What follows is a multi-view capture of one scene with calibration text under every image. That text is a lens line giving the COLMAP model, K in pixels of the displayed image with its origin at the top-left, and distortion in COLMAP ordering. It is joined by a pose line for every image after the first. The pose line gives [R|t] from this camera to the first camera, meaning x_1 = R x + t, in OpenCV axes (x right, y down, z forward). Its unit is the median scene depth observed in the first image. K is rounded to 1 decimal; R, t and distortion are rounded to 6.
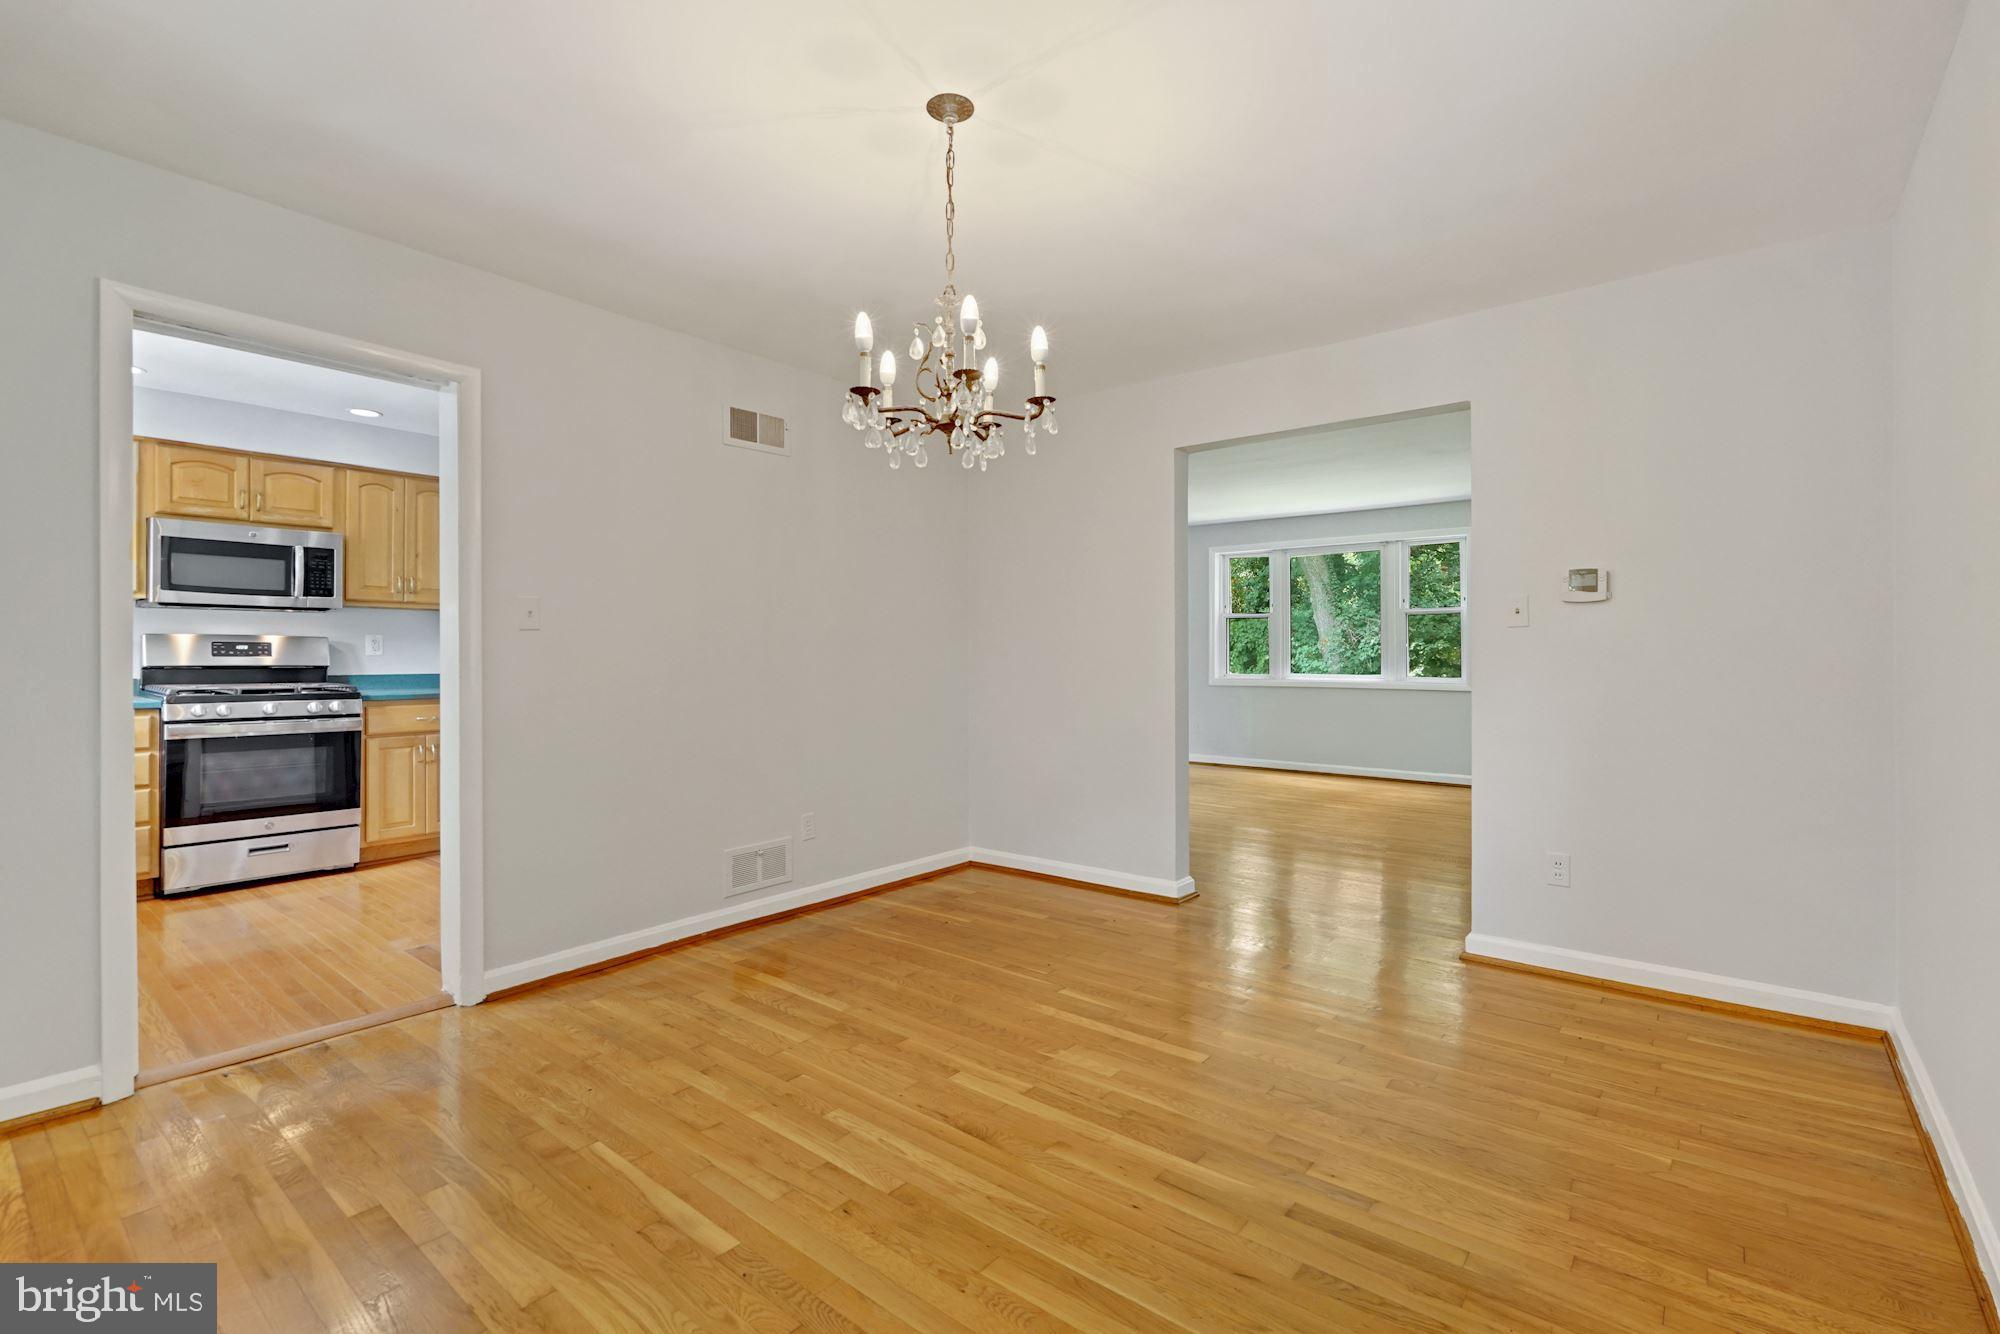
lens RADIAL K [[905.3, 0, 988.0], [0, 905.3, 657.7], [0, 0, 1]] dist [-0.005463, 0.000383]
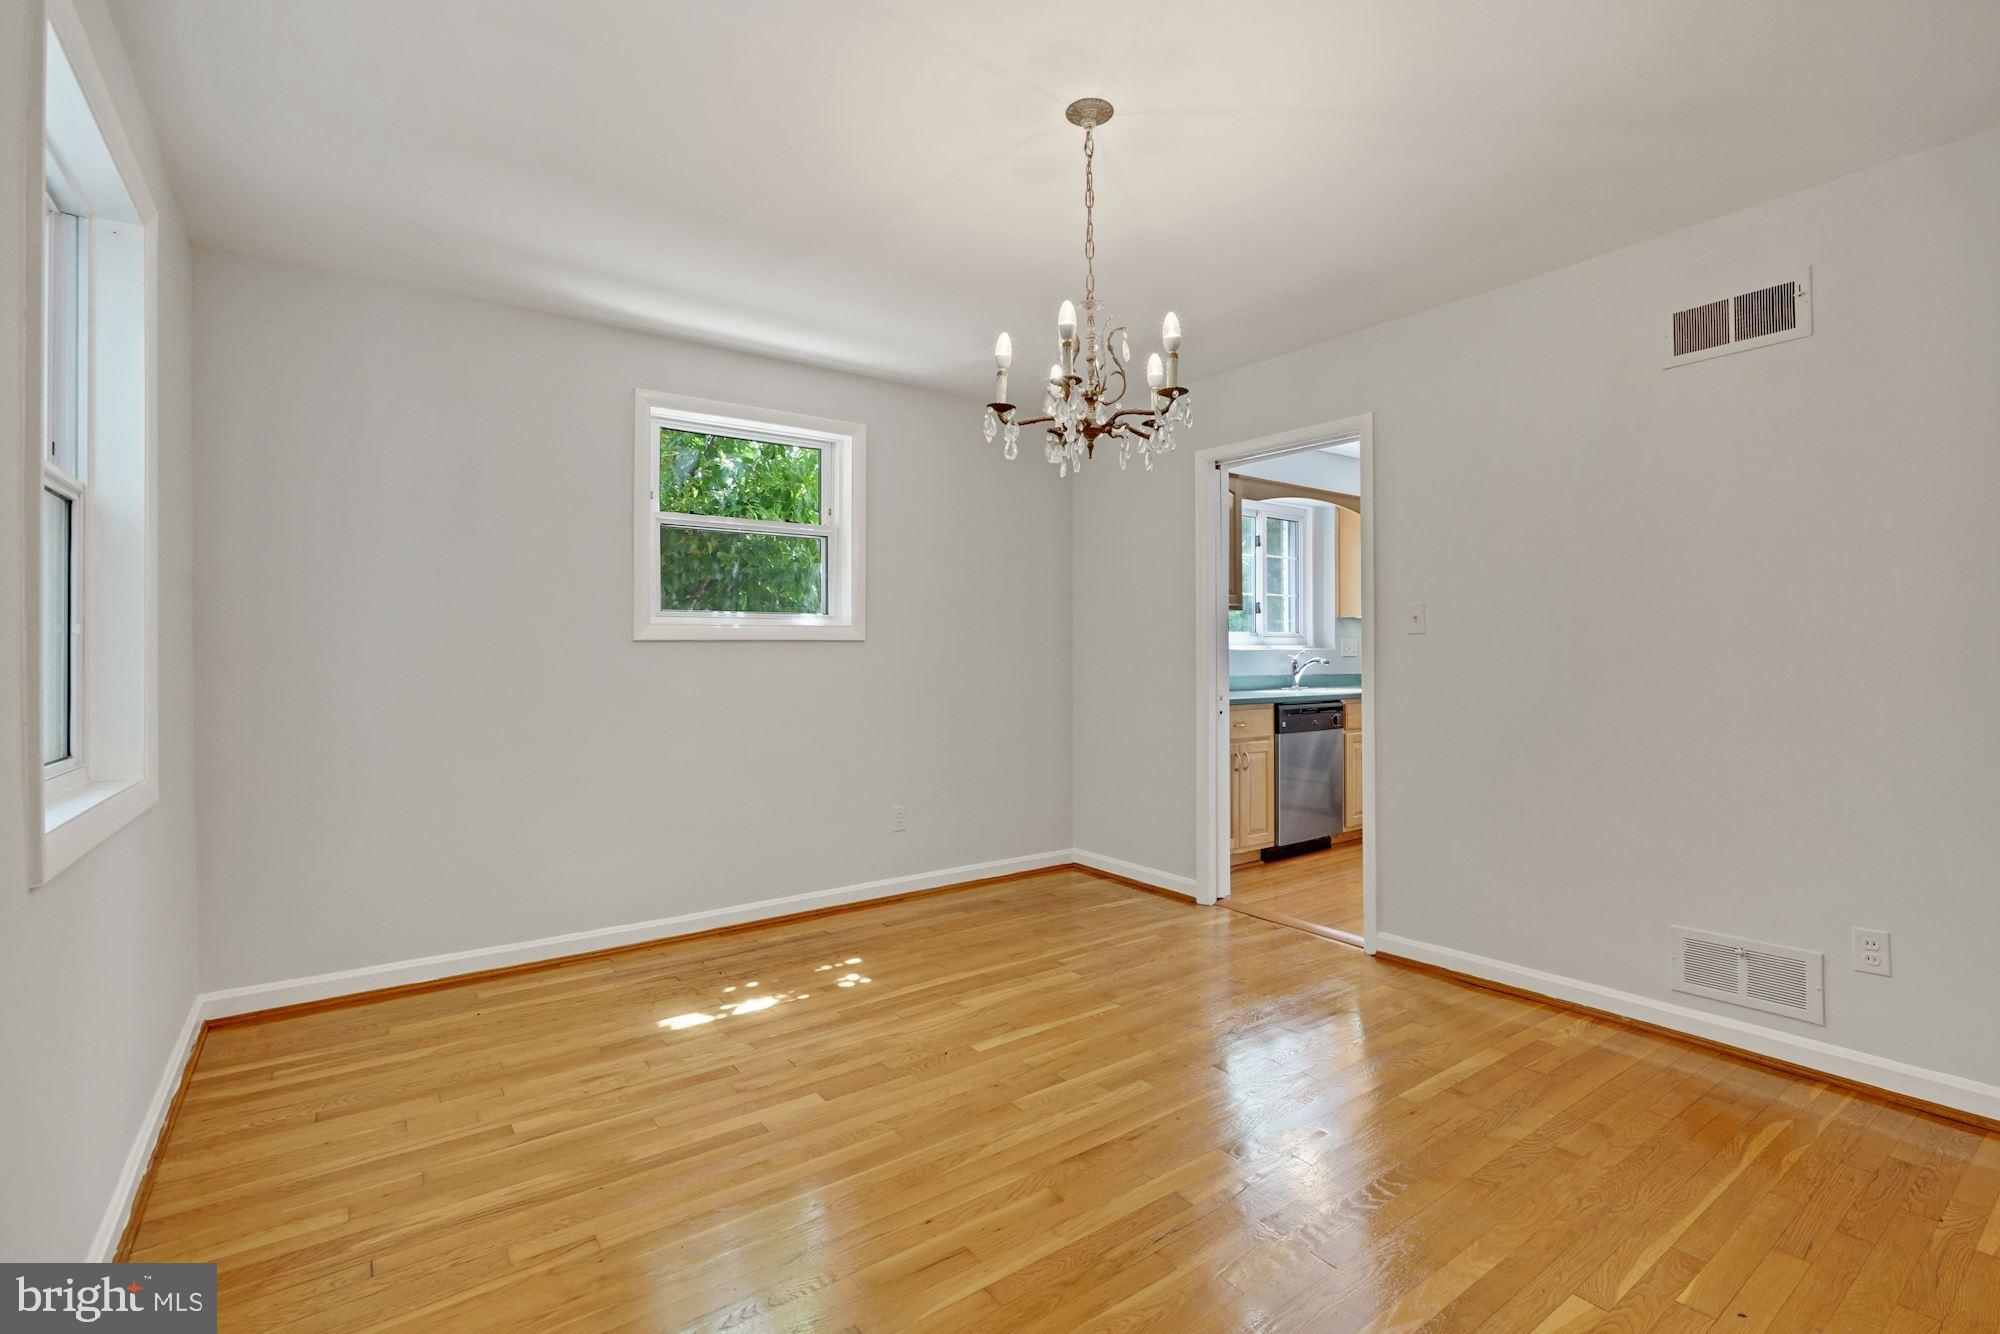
lens RADIAL K [[905.3, 0, 1006.0], [0, 905.3, 653.1], [0, 0, 1]] dist [-0.005463, 0.000383]
pose [[-0.238907, -0.001506, -0.971041, 0.667978], [-0.002094, 0.999997, -0.001036, -0.004759], [0.971040, 0.001786, -0.238910, 0.802005]]
